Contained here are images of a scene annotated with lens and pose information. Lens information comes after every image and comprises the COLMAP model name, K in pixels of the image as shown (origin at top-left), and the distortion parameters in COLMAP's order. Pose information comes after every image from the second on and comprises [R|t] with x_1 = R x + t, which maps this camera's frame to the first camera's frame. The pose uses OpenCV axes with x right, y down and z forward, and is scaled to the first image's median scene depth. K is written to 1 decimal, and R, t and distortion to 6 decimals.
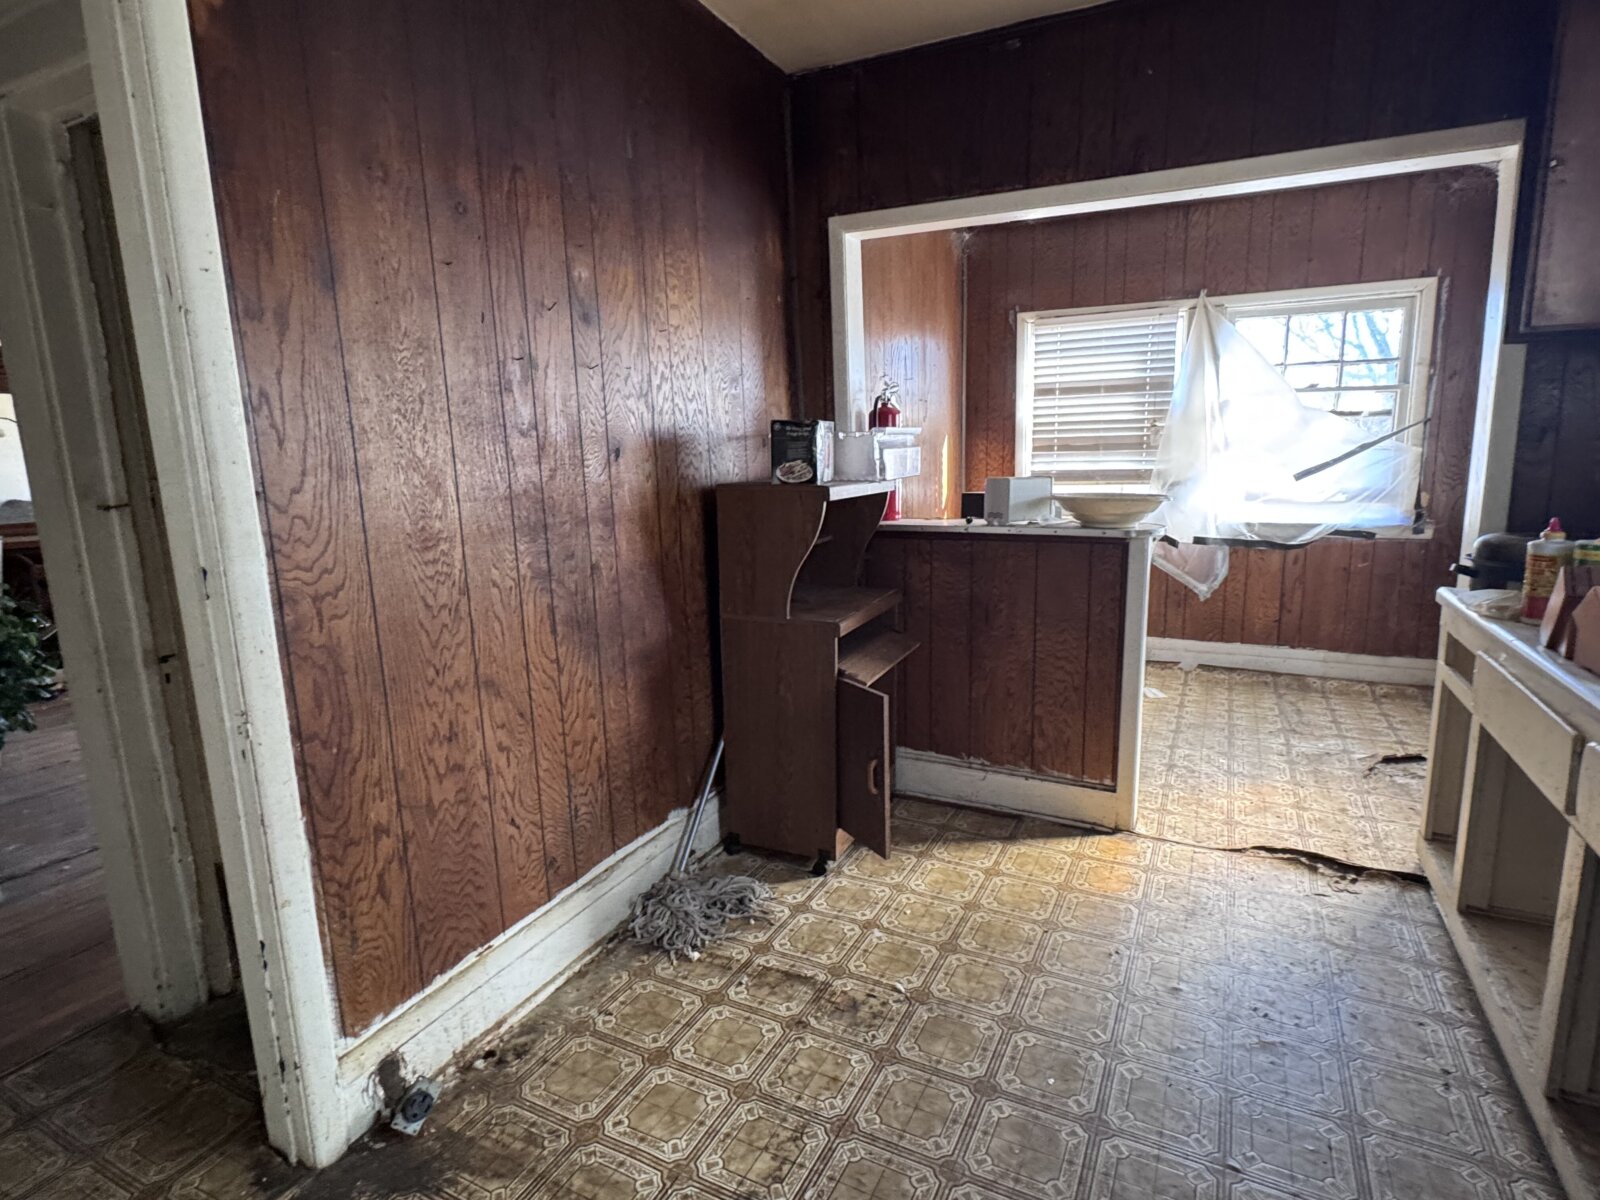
lens RADIAL K [[839.9, 0, 807.1], [0, 839.9, 607.1], [0, 0, 1]] dist [-0.000298, -0.000030]
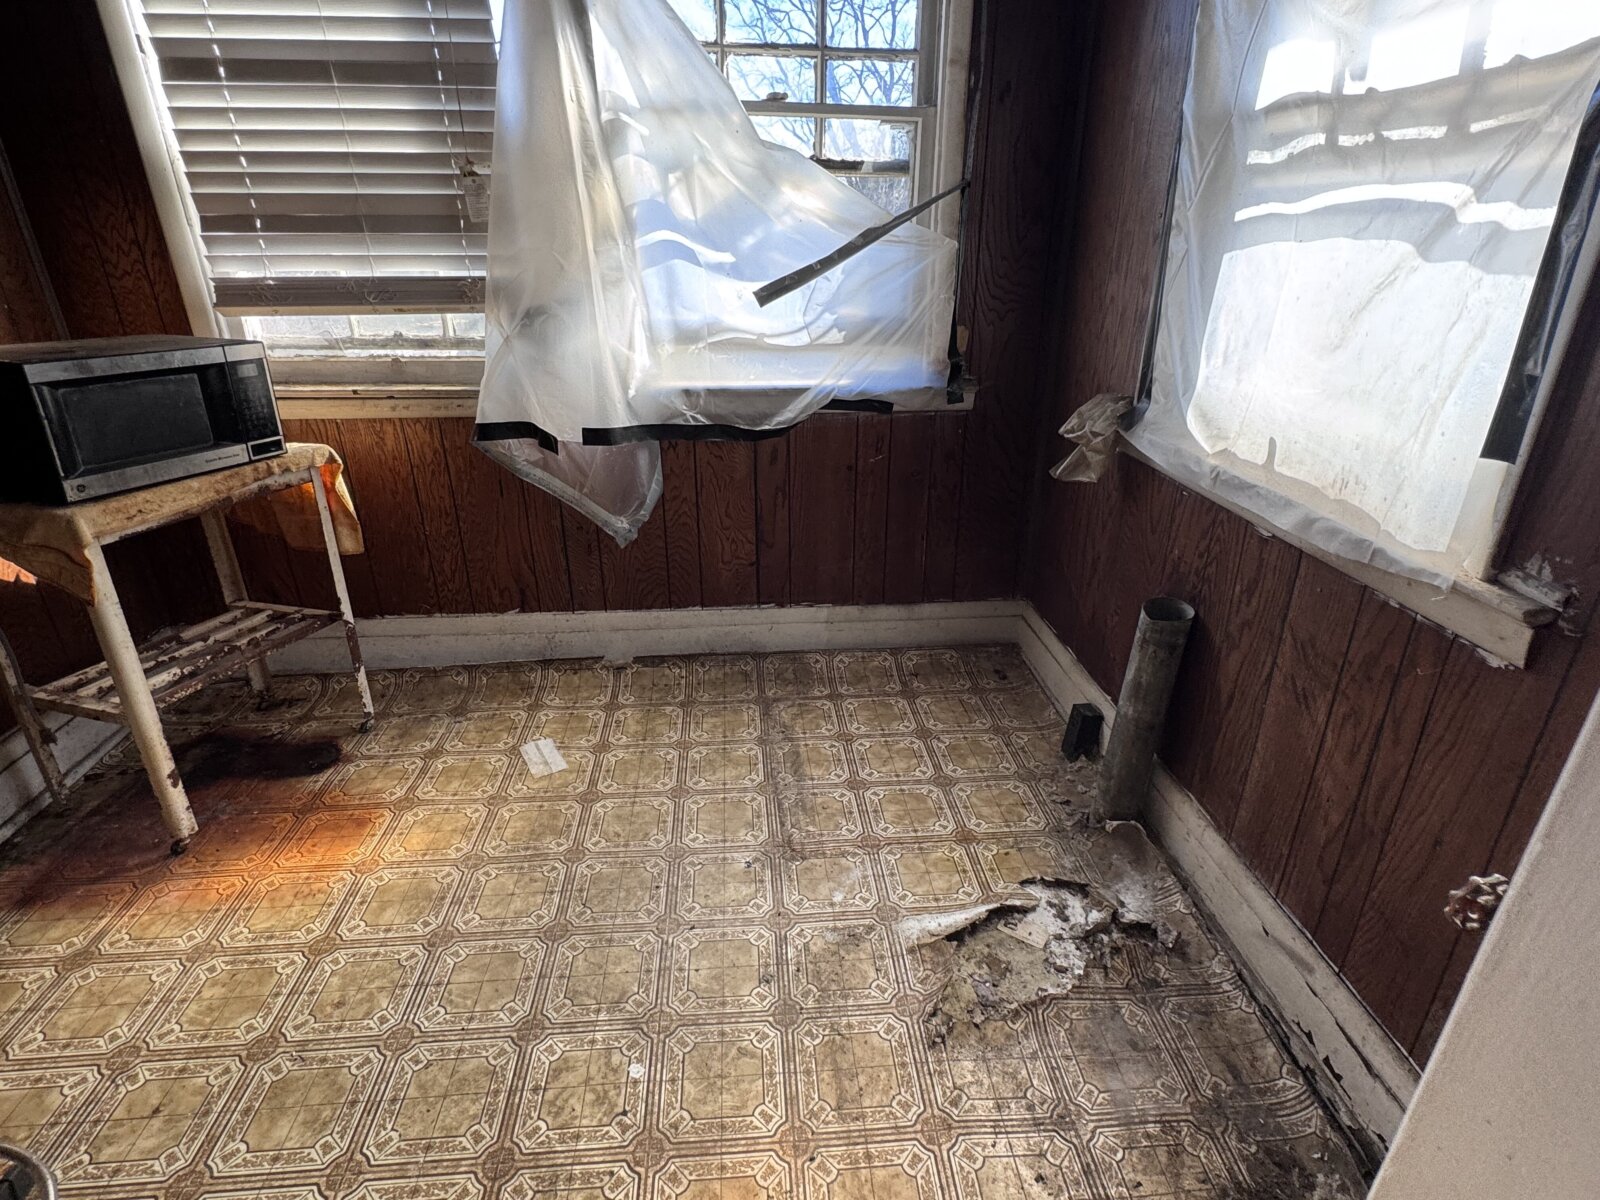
lens RADIAL K [[839.9, 0, 807.1], [0, 839.9, 607.1], [0, 0, 1]] dist [-0.000298, -0.000030]
pose [[0.855653, -0.187711, 0.482310, 0.323823], [0.069514, 0.965147, 0.252306, -0.099195], [-0.512860, -0.182359, 0.838880, 0.520423]]
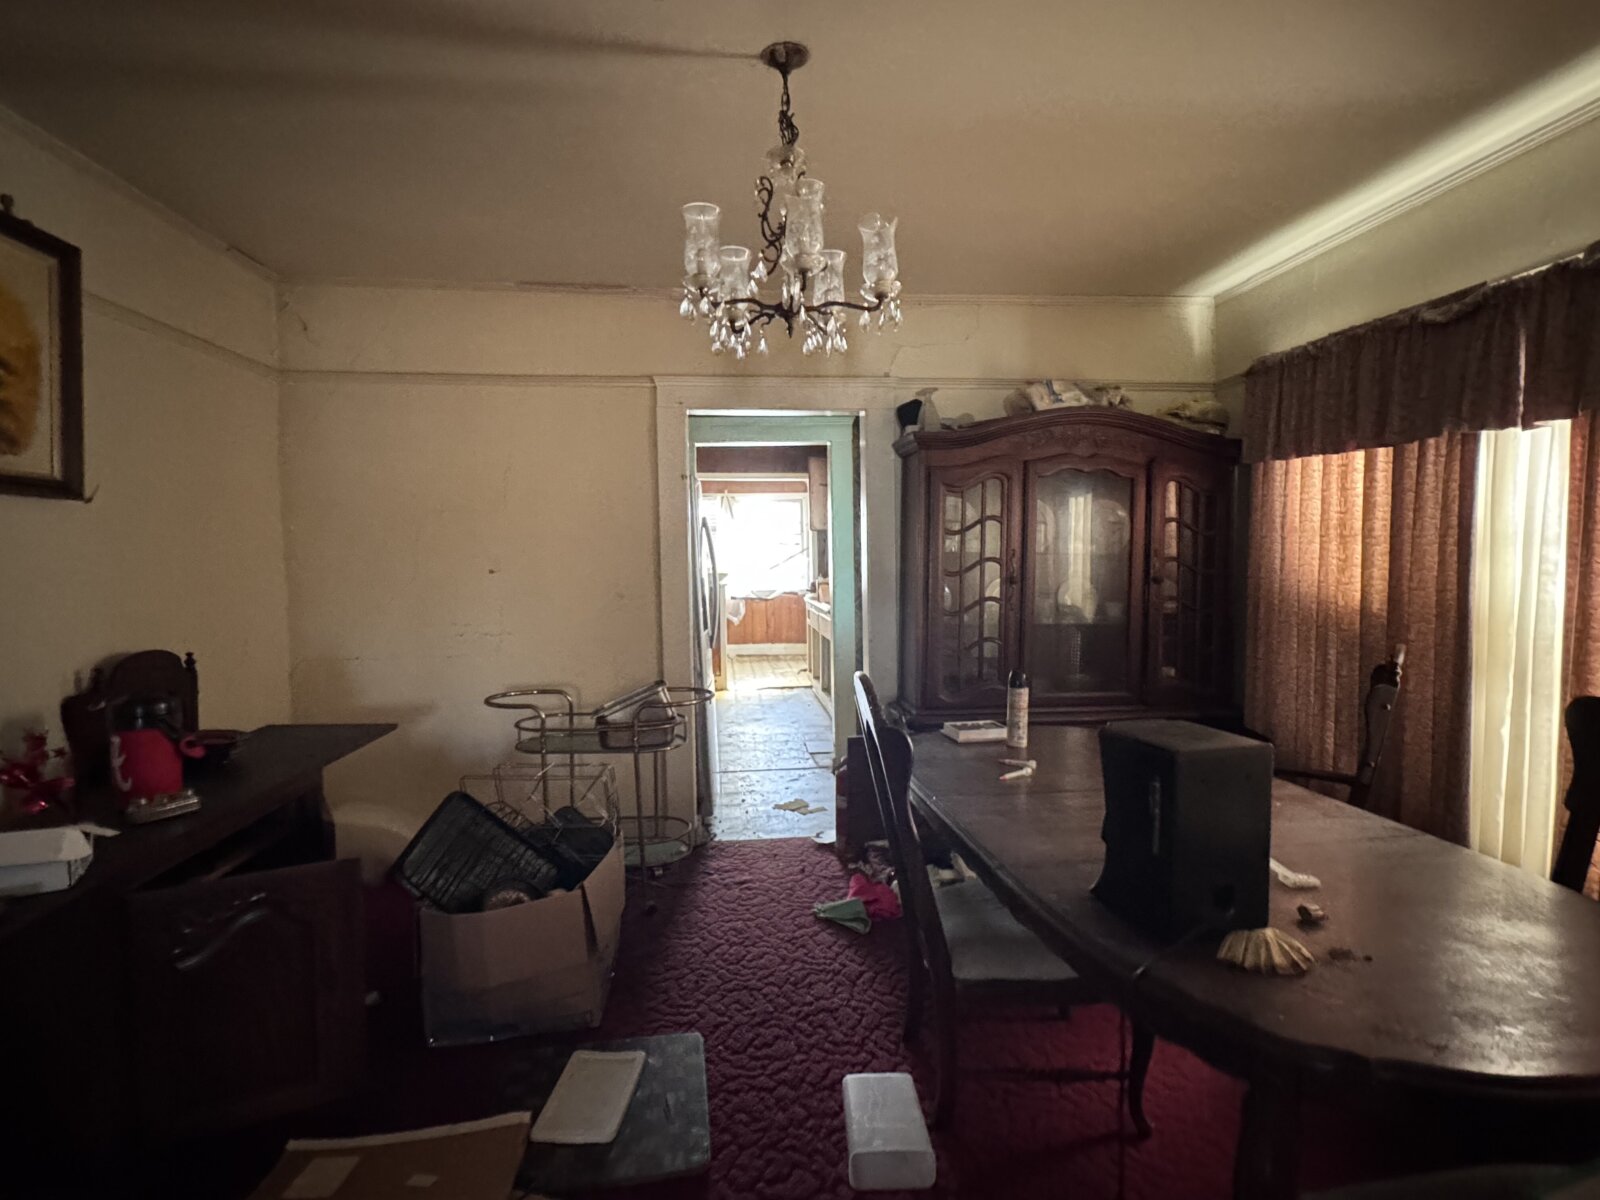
lens RADIAL K [[839.9, 0, 807.1], [0, 839.9, 607.1], [0, 0, 1]] dist [-0.000298, -0.000030]
pose [[0.839873, -0.020552, 0.542394, -0.599768], [0.084718, 0.991999, -0.093595, 0.177104], [-0.536131, 0.124558, 0.834894, -1.003138]]
